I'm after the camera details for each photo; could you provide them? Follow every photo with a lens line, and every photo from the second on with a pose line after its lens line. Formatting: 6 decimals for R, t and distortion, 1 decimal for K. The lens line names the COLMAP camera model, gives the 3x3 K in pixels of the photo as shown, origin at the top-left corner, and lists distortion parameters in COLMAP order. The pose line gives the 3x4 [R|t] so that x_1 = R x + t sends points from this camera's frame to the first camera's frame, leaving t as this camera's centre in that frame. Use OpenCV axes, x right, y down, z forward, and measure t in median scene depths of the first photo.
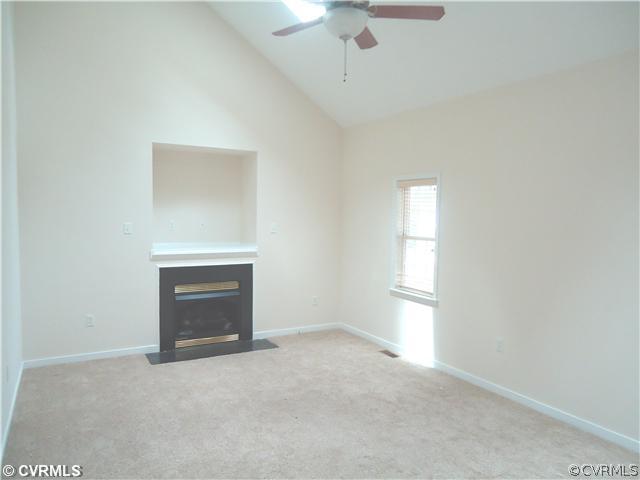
lens RADIAL K [[466.6, 0, 320.0], [0, 466.6, 240.0], [0, 0, 1]] dist [-0.004587, -0.002048]
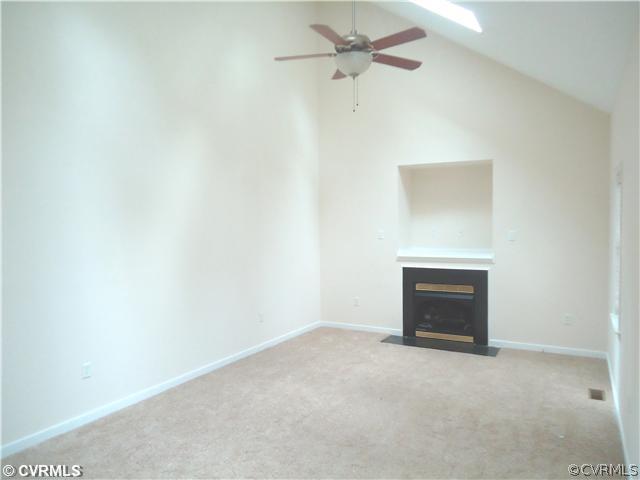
lens RADIAL K [[466.6, 0, 320.0], [0, 466.6, 240.0], [0, 0, 1]] dist [-0.004587, -0.002048]
pose [[0.508732, 0.014690, -0.860799, 0.577293], [-0.029817, 0.999555, -0.000564, -0.004050], [0.860408, 0.025954, 0.508944, 0.182709]]
